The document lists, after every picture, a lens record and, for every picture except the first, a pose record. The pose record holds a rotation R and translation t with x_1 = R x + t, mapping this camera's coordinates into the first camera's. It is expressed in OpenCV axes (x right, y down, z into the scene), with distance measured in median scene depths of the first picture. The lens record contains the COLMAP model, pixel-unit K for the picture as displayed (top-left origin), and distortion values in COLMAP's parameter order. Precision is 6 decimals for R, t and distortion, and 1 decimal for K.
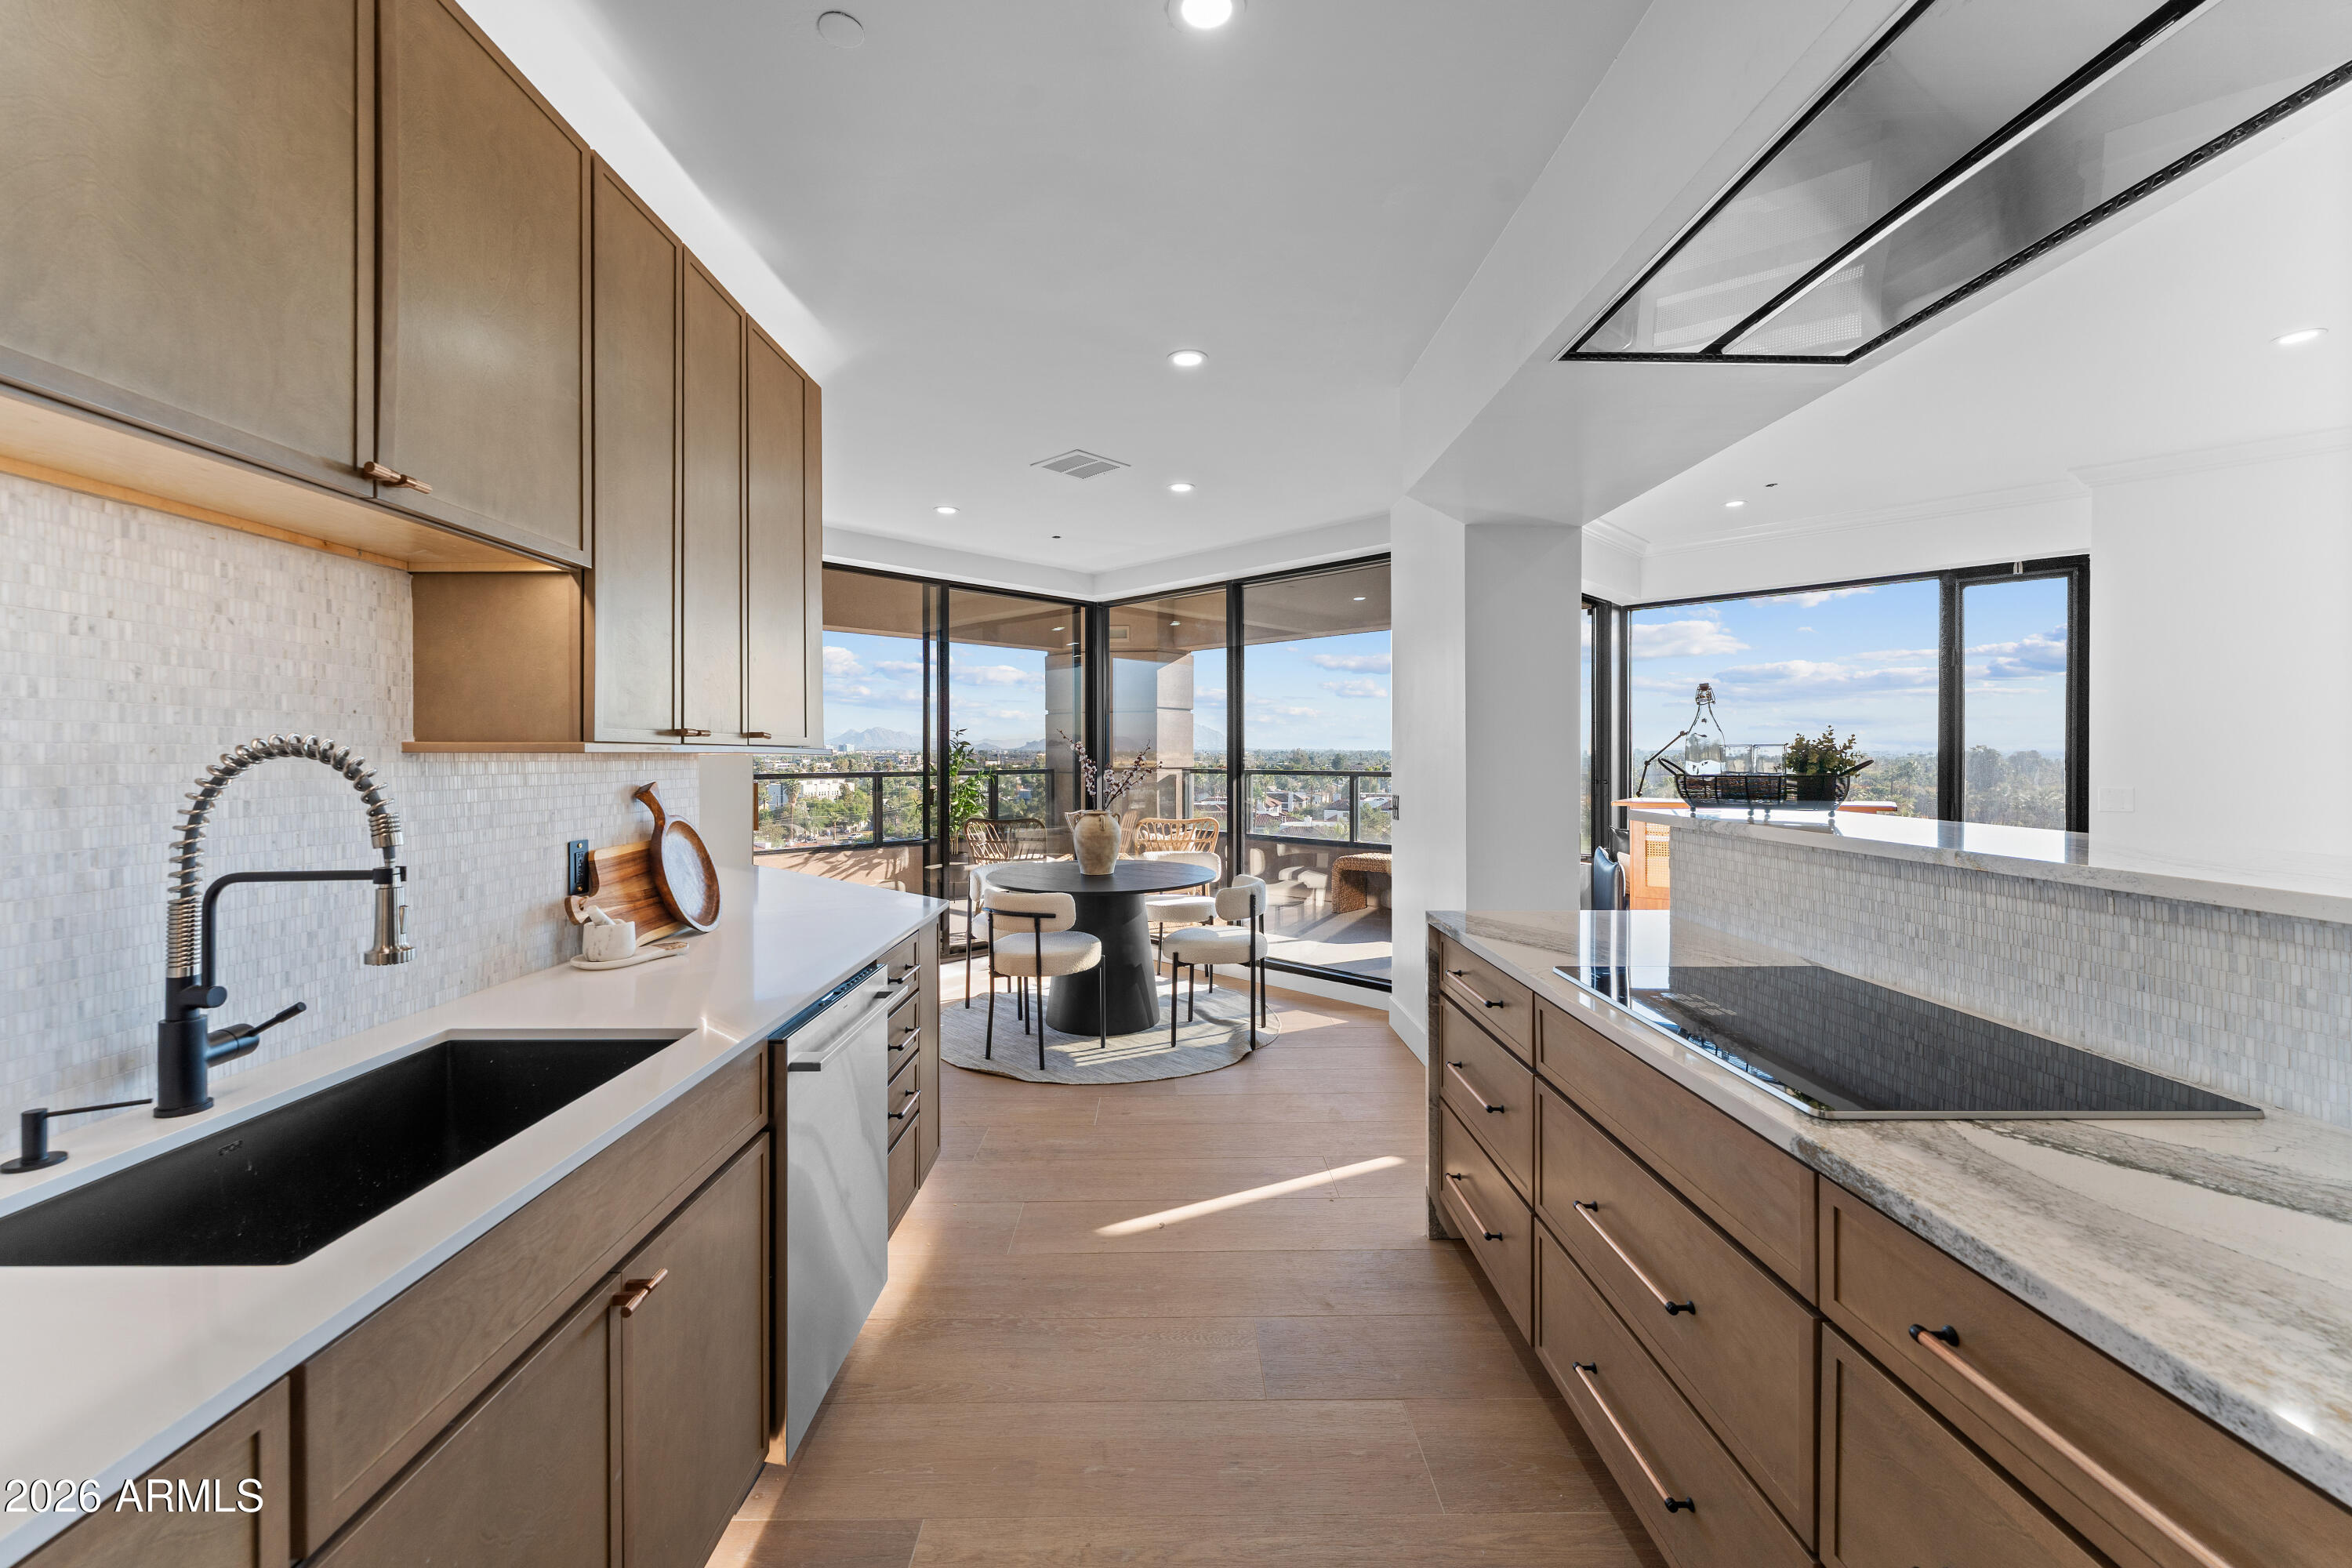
lens RADIAL K [[945.0, 0, 1174.2], [0, 945.0, 761.2], [0, 0, 1]] dist [0.000880, 0.000028]
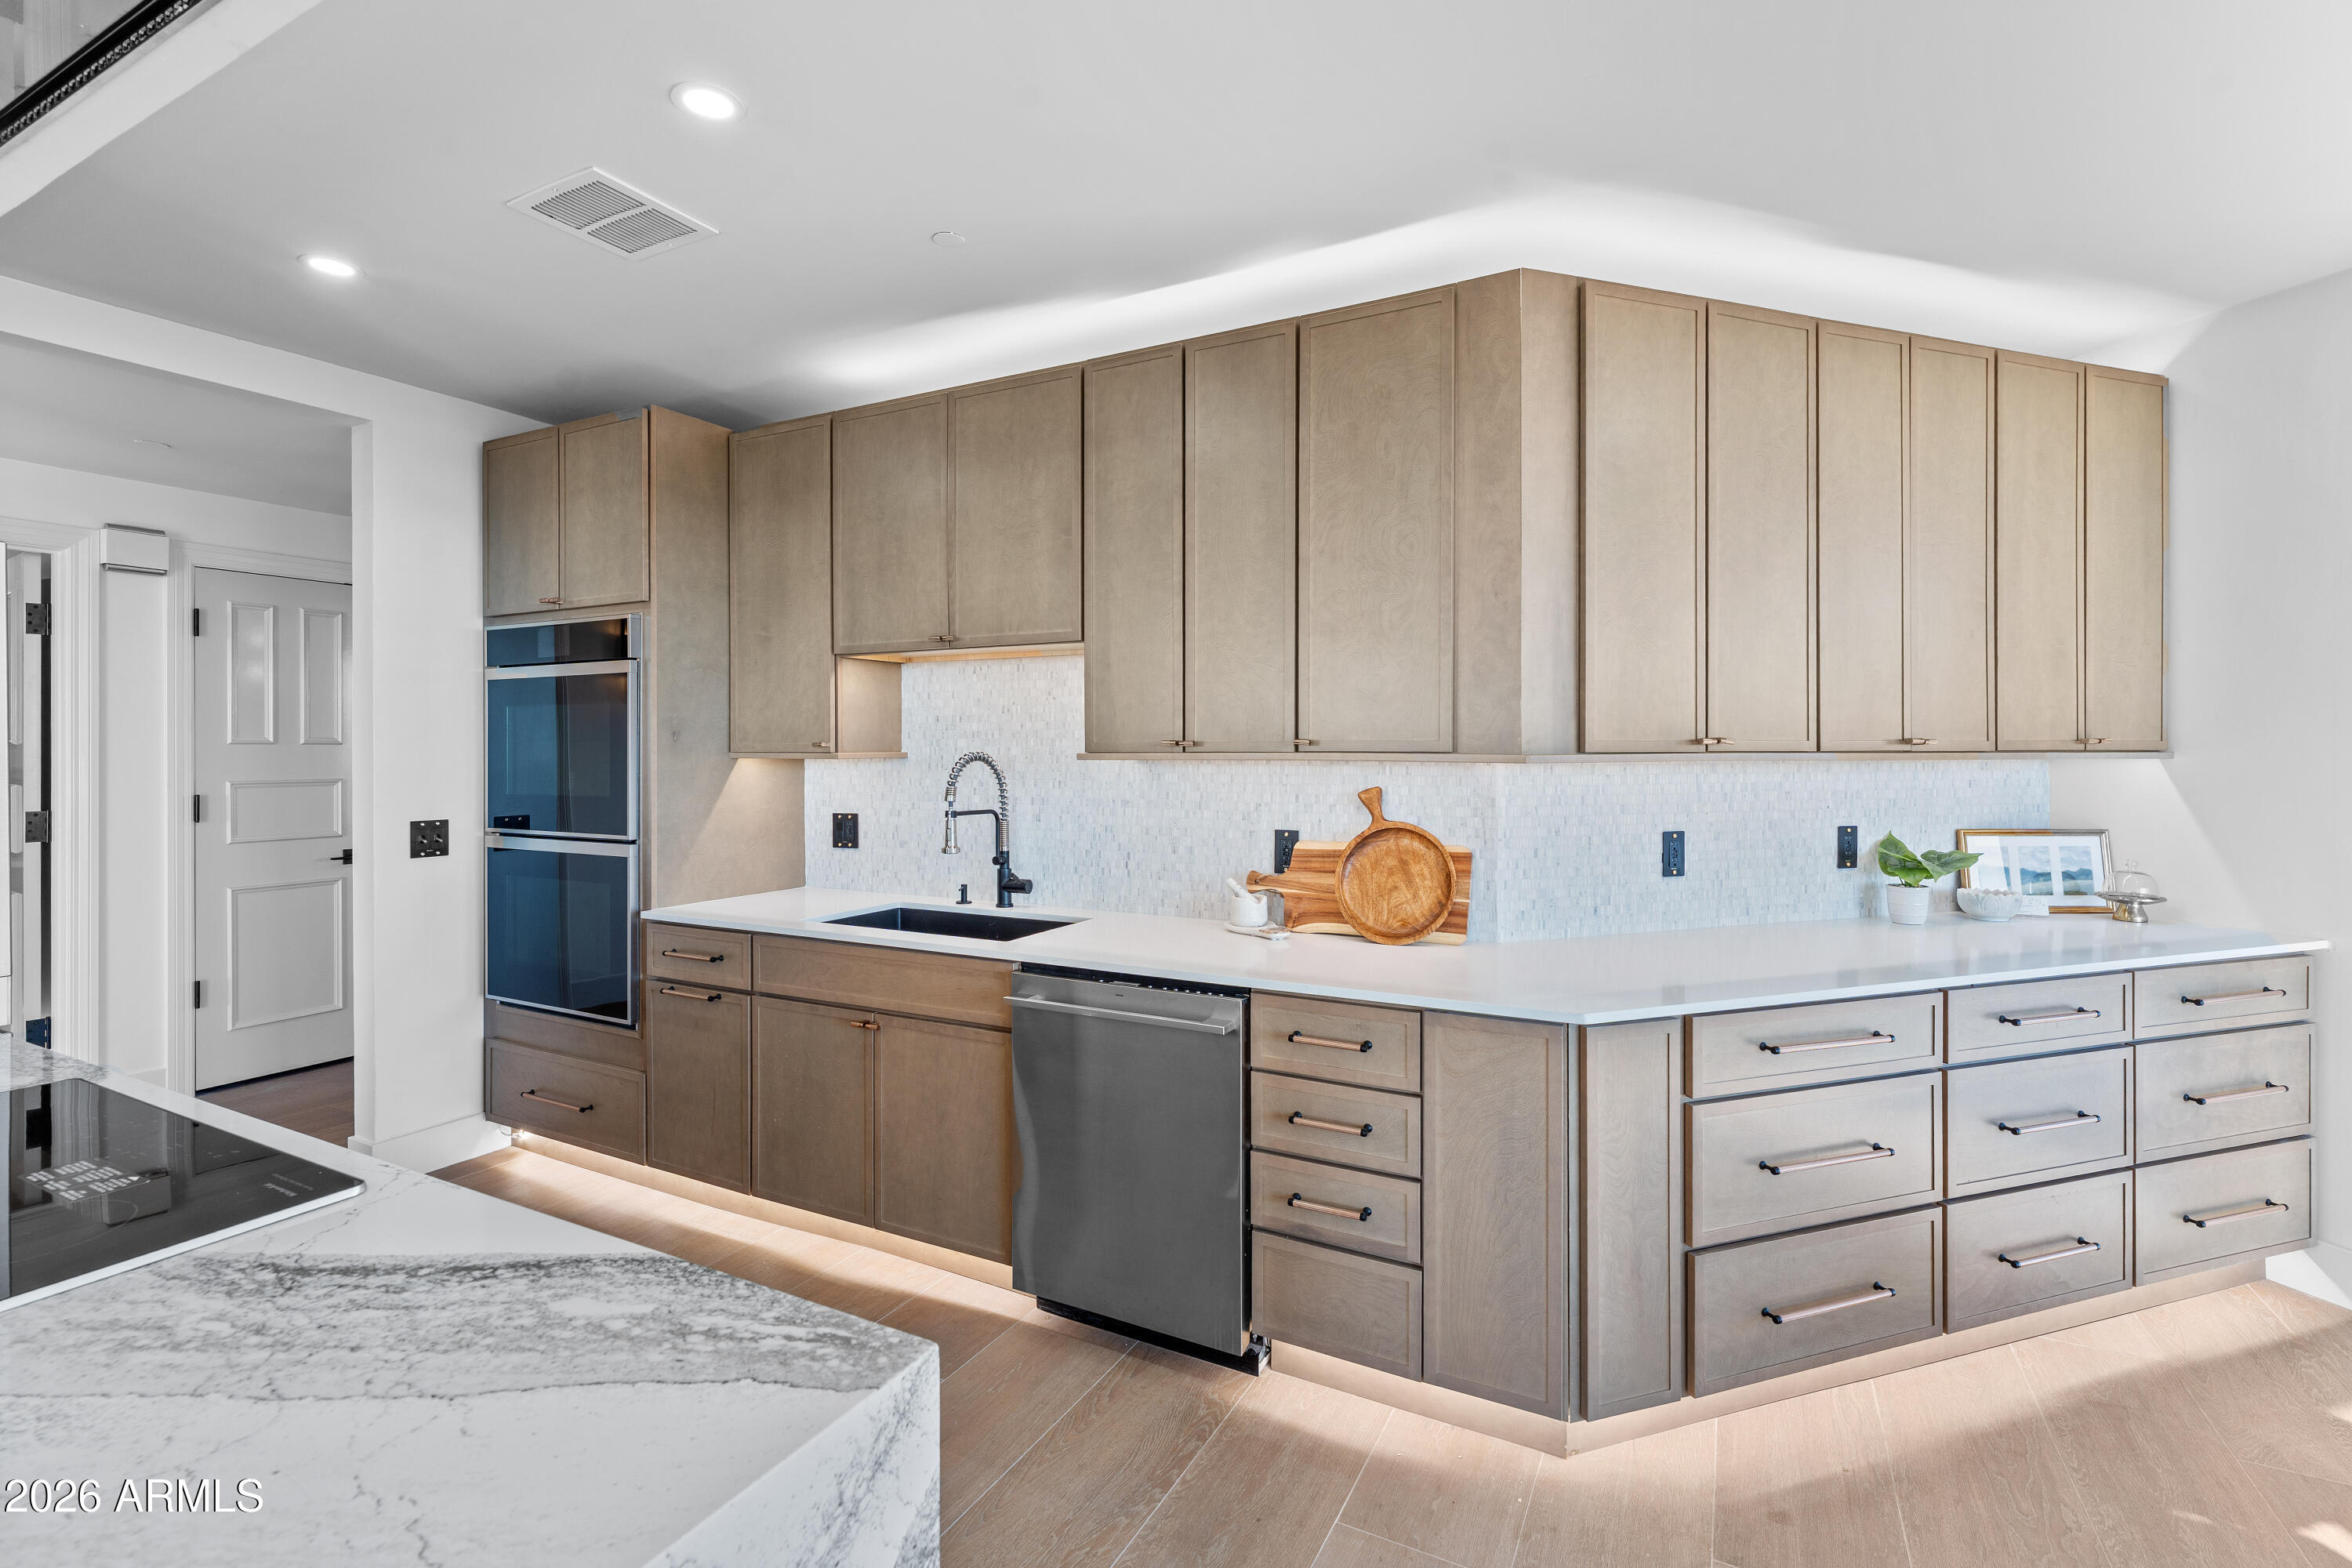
lens RADIAL K [[1057.6, 0, 1173.7], [0, 1057.6, 750.0], [0, 0, 1]] dist [0.001165, 0.000154]
pose [[-0.476950, 0.003571, -0.878923, 0.600150], [-0.002140, 0.999984, 0.005224, -0.024929], [0.878928, 0.004373, -0.476935, 1.425693]]
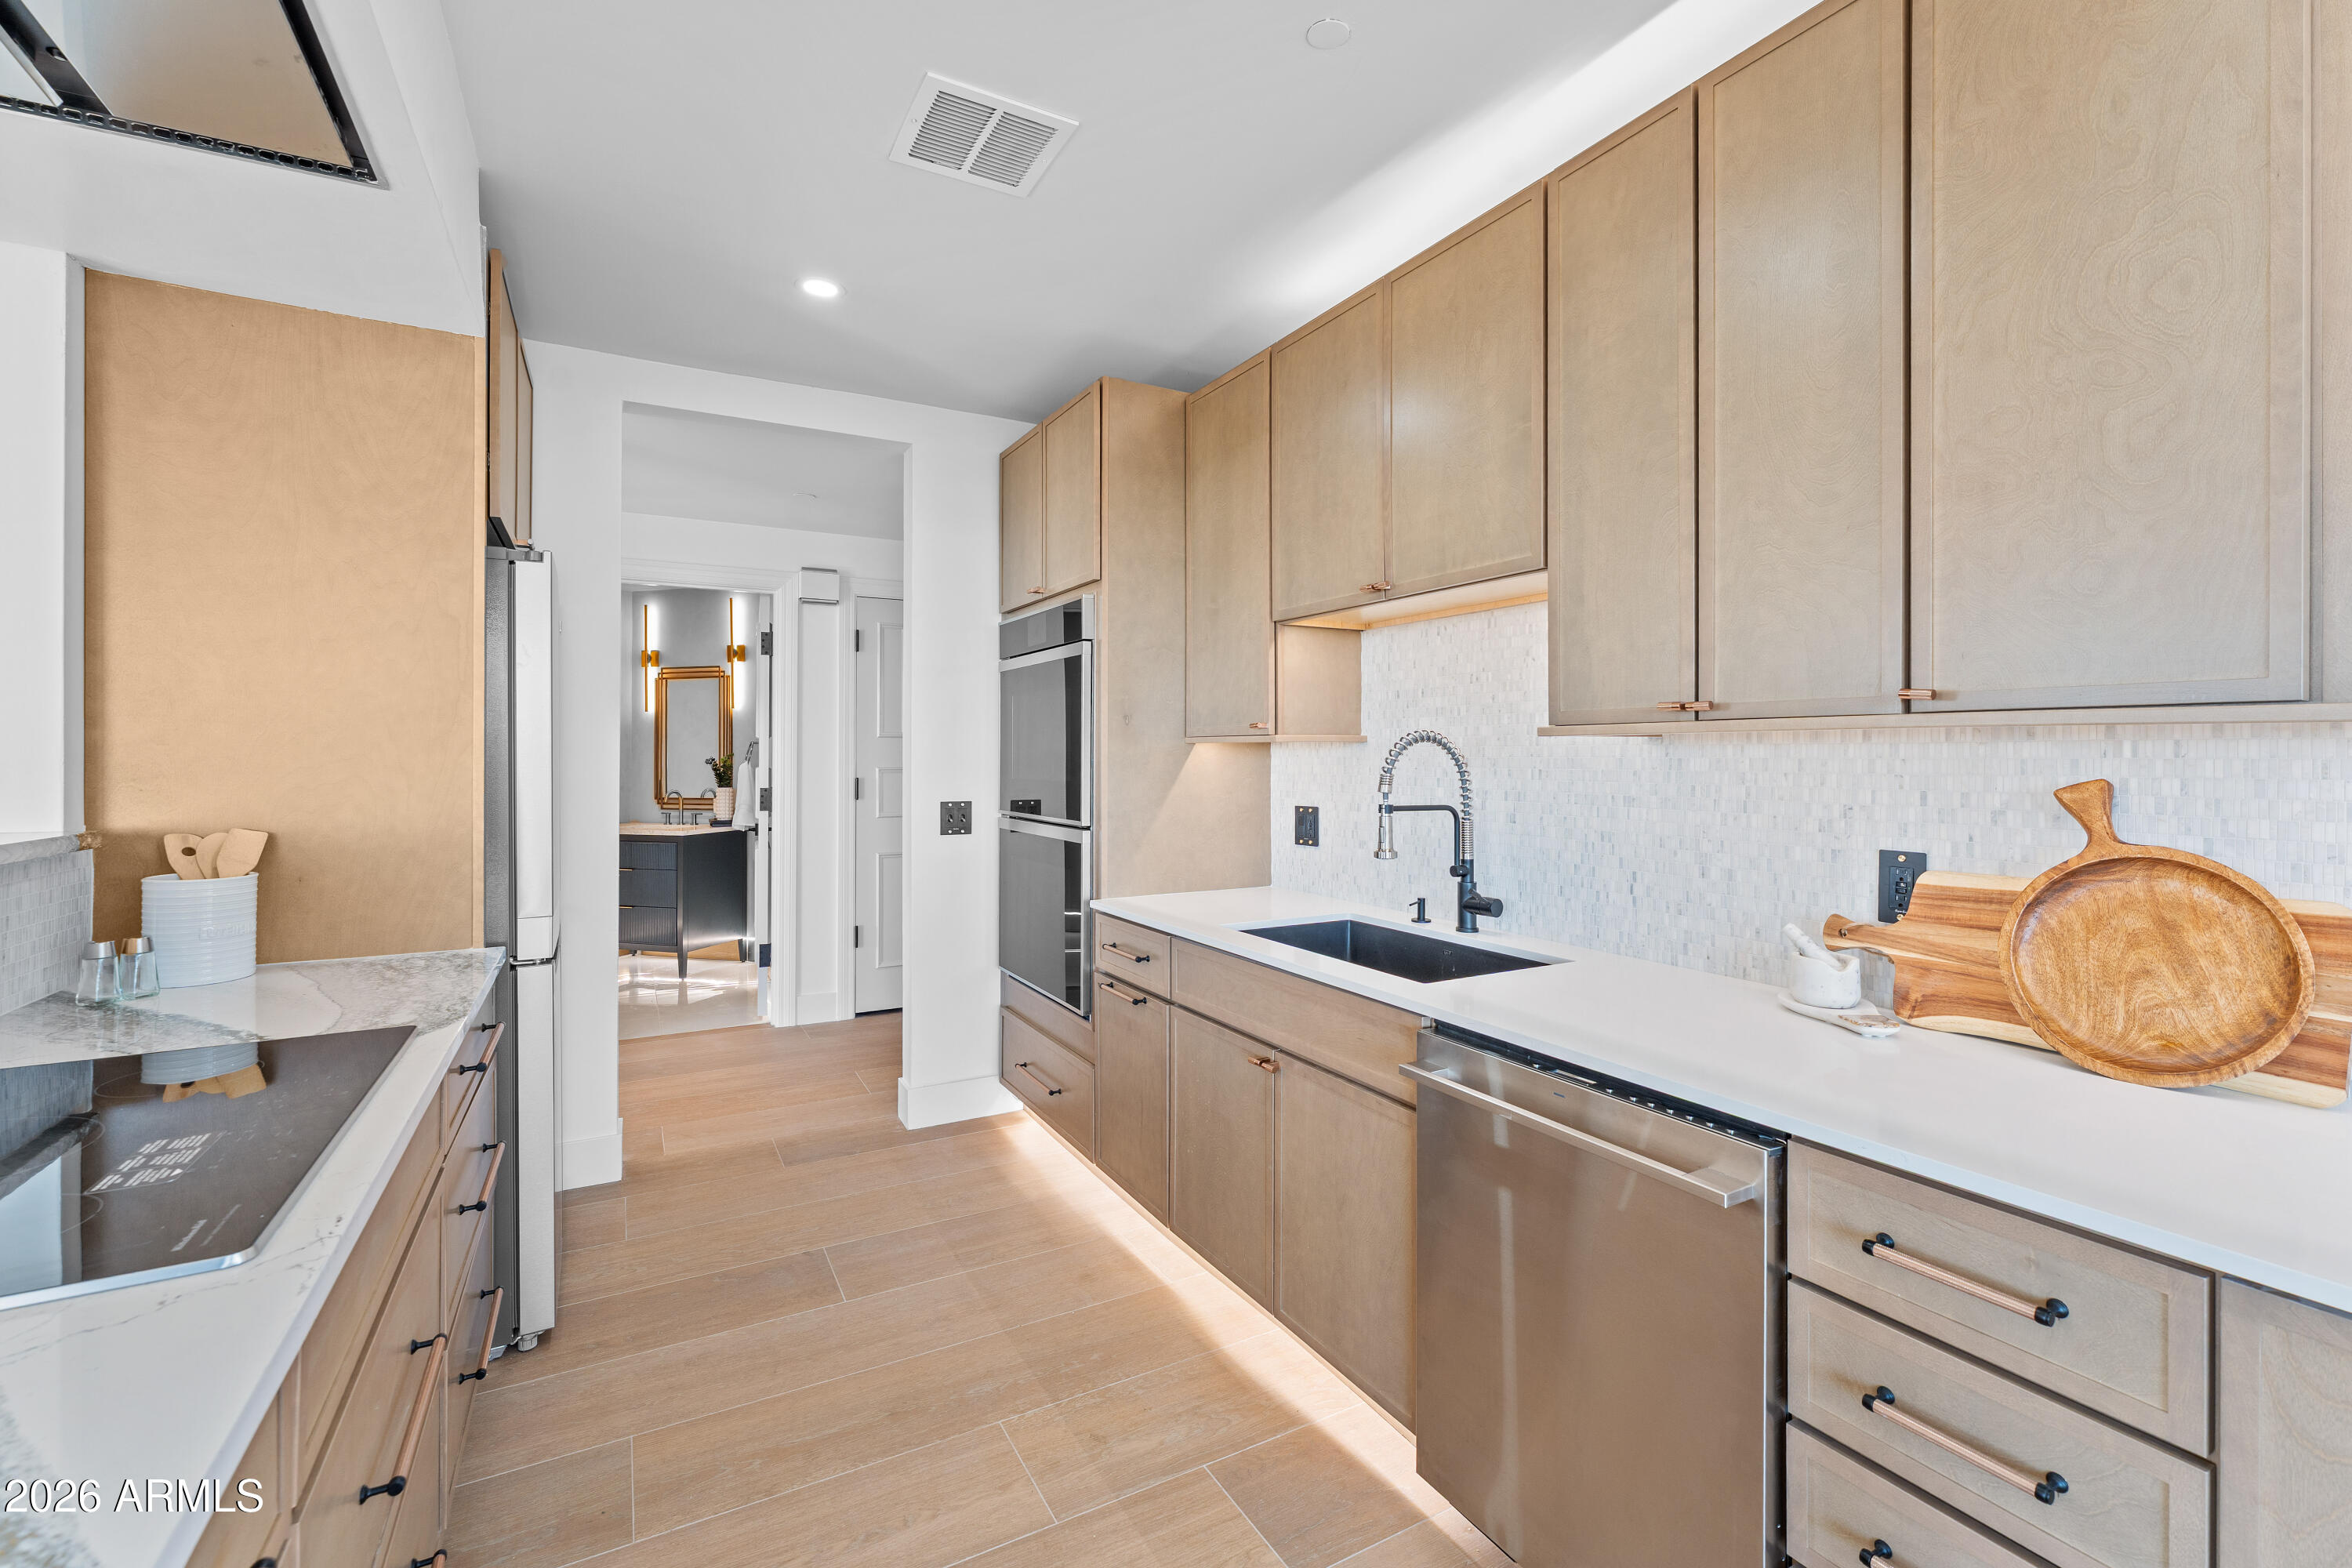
lens RADIAL K [[1005.3, 0, 1183.4], [0, 1005.3, 752.5], [0, 0, 1]] dist [-0.004034, 0.000073]
pose [[-0.876896, 0.001189, -0.480679, 0.216053], [-0.000311, 0.999995, 0.003041, 0.004817], [0.480681, 0.002817, -0.876891, 1.322287]]
